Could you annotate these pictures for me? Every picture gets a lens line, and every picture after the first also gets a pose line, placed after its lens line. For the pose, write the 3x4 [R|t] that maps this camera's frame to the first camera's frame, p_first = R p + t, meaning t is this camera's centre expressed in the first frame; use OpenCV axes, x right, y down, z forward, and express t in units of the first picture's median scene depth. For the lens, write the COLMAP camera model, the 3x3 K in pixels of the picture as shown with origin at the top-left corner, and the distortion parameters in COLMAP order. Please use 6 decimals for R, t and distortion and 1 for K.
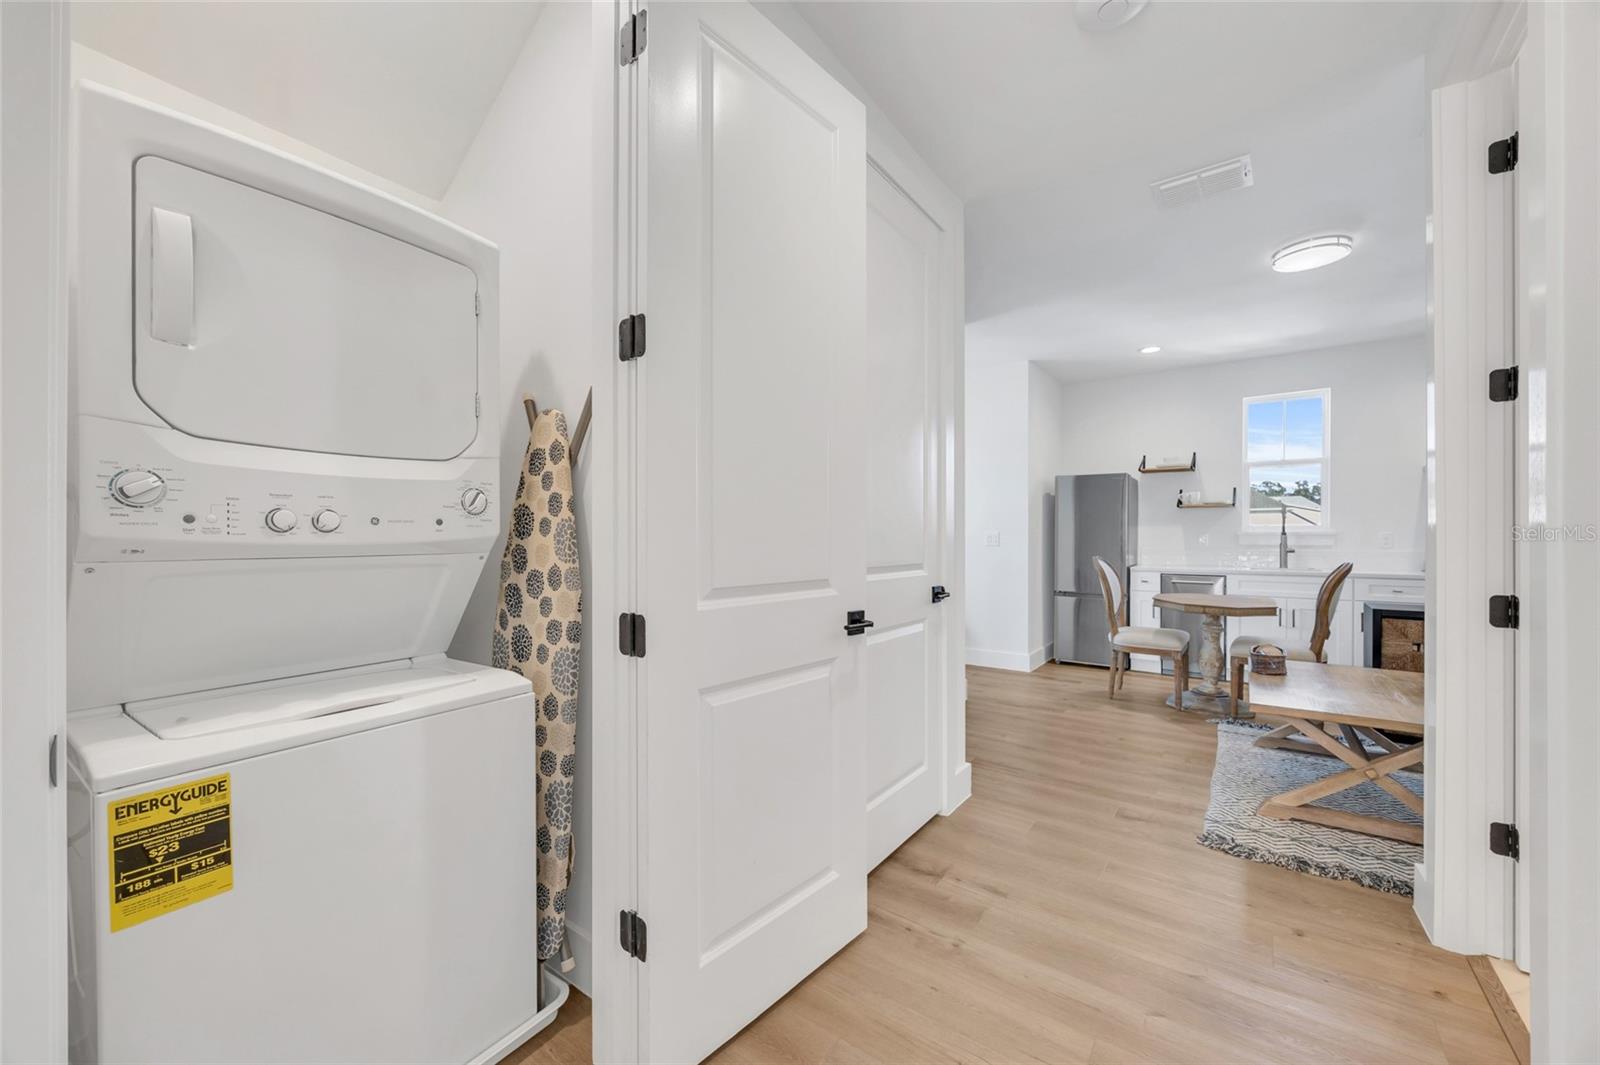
lens RADIAL K [[625.0, 0, 798.3], [0, 625.0, 536.7], [0, 0, 1]] dist [0.000882, -0.000088]
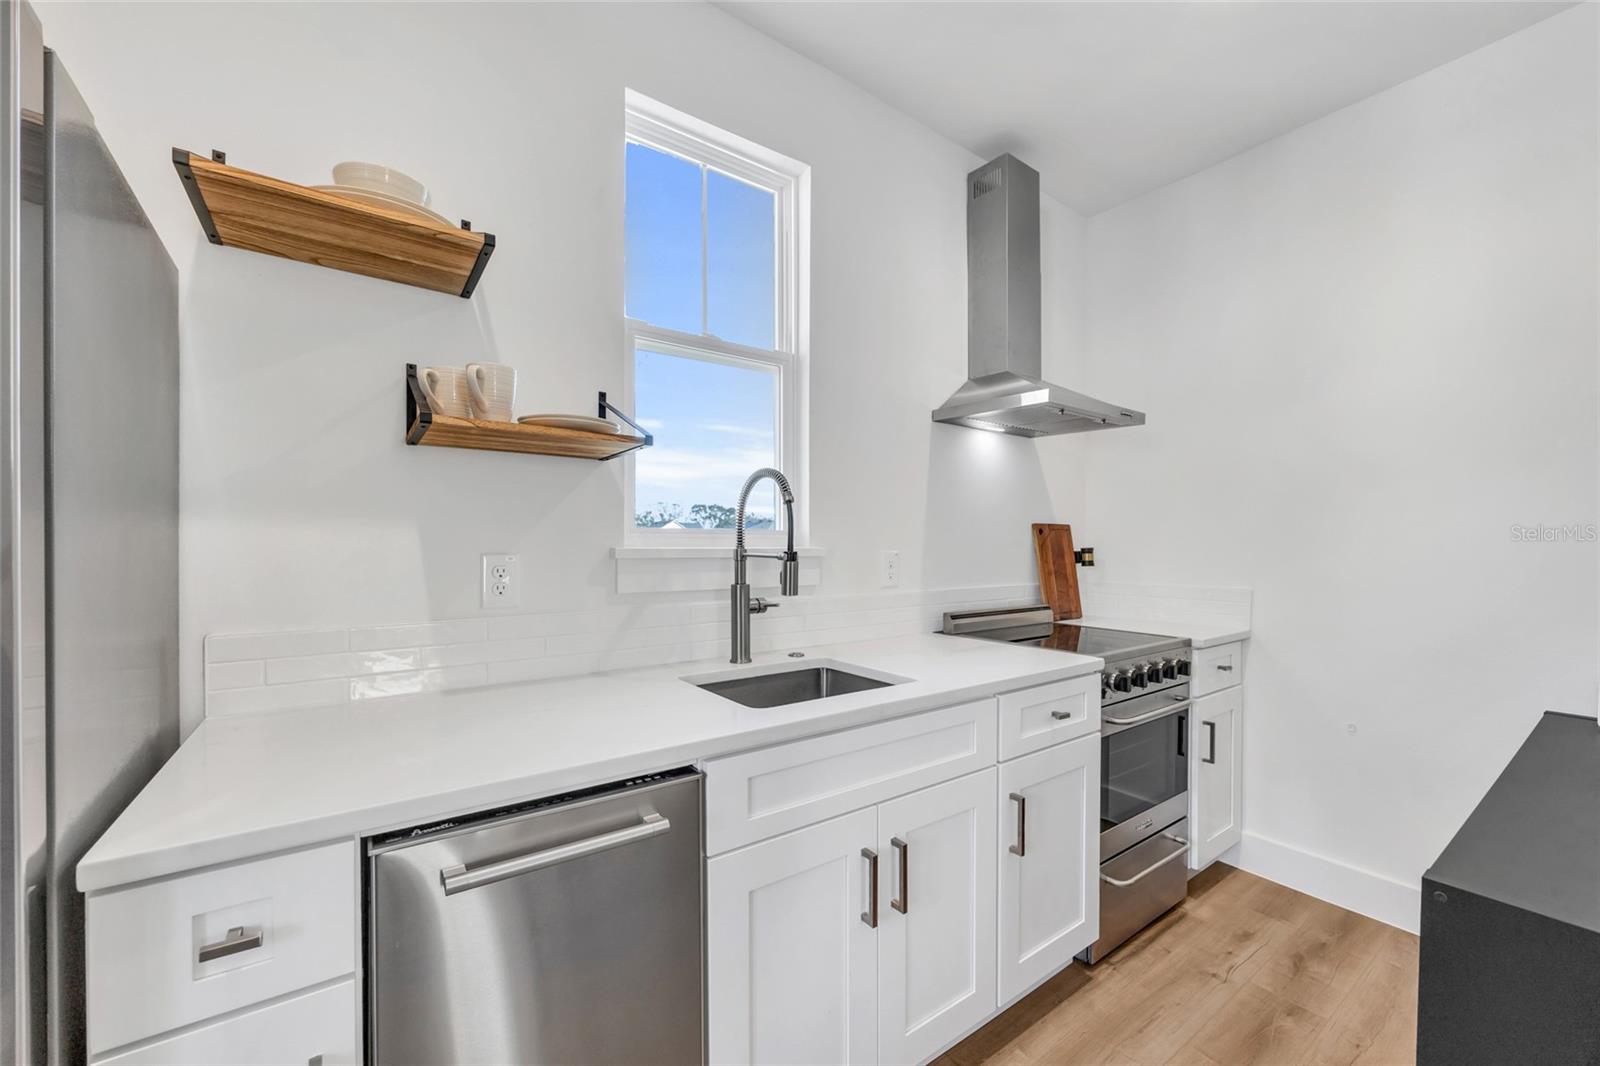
lens RADIAL K [[625.0, 0, 795.3], [0, 625.0, 546.0], [0, 0, 1]] dist [0.000882, -0.000088]
pose [[0.307255, 0.002292, 0.951625, 0.479066], [-0.000476, 0.999997, -0.002255, -0.008291], [-0.951627, 0.000240, 0.307255, 0.870870]]
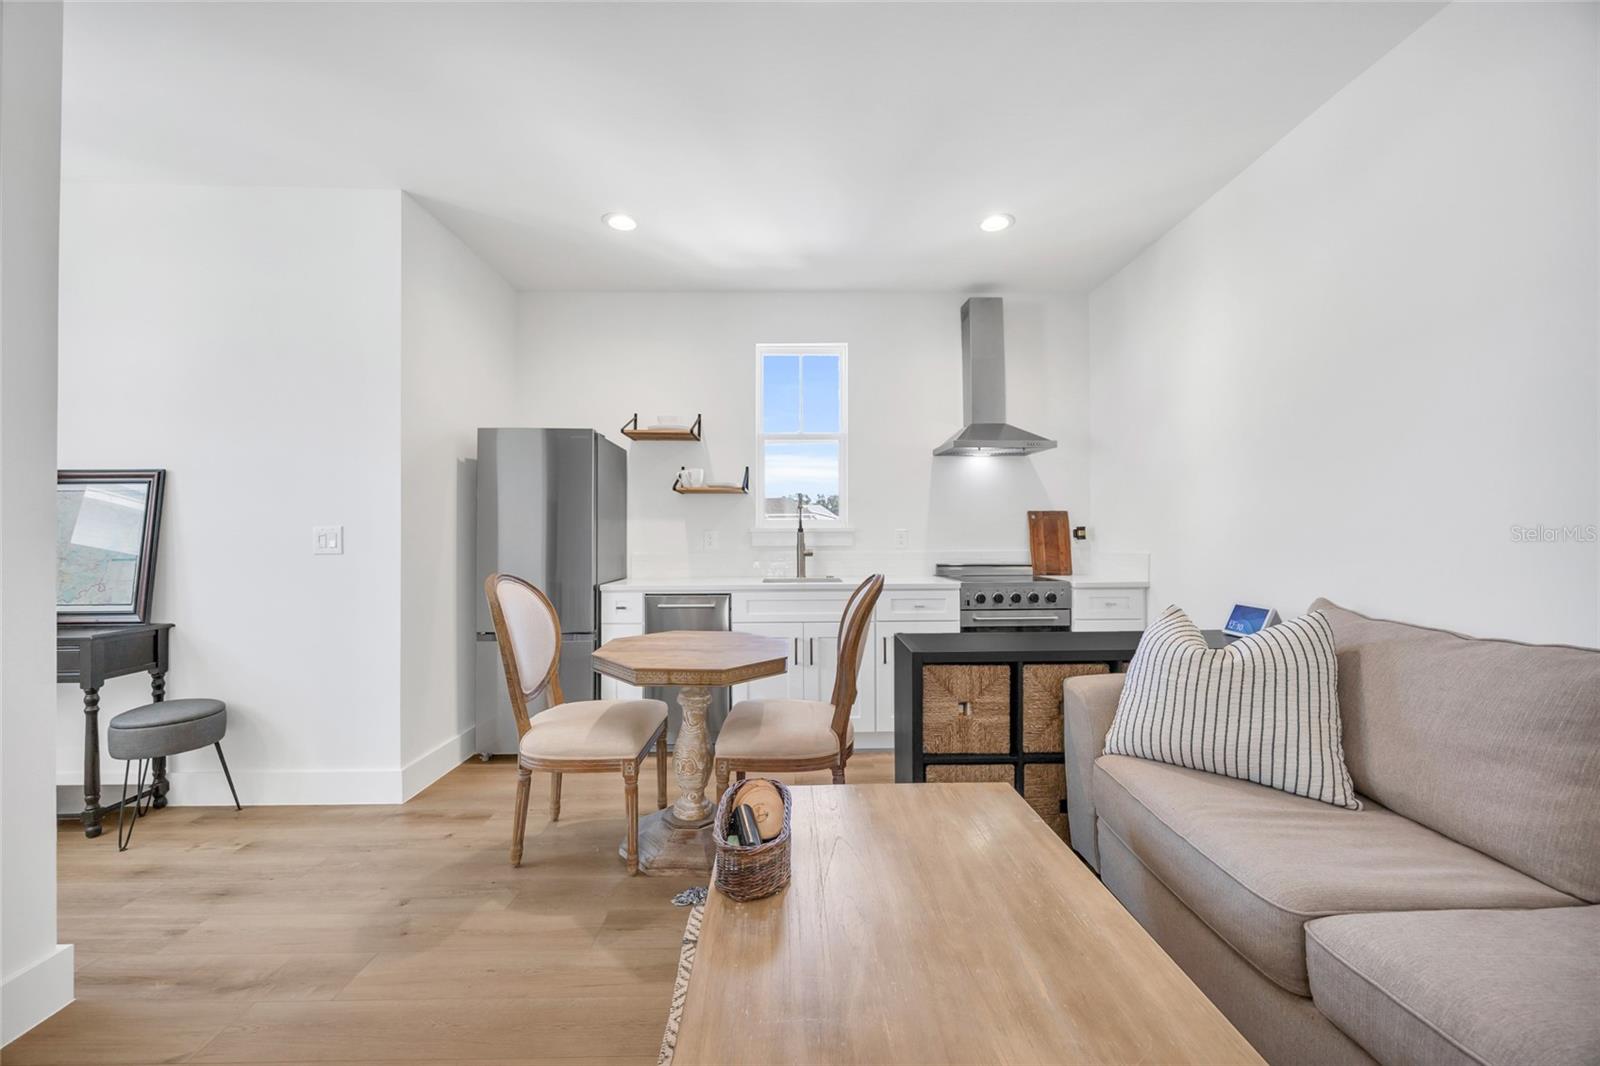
lens RADIAL K [[625.0, 0, 798.7], [0, 625.0, 535.6], [0, 0, 1]] dist [0.000882, -0.000088]
pose [[0.800938, -0.001413, 0.598746, 0.333494], [0.004563, 0.999983, -0.003744, 0.003605], [-0.598730, 0.005731, 0.800930, 0.412526]]
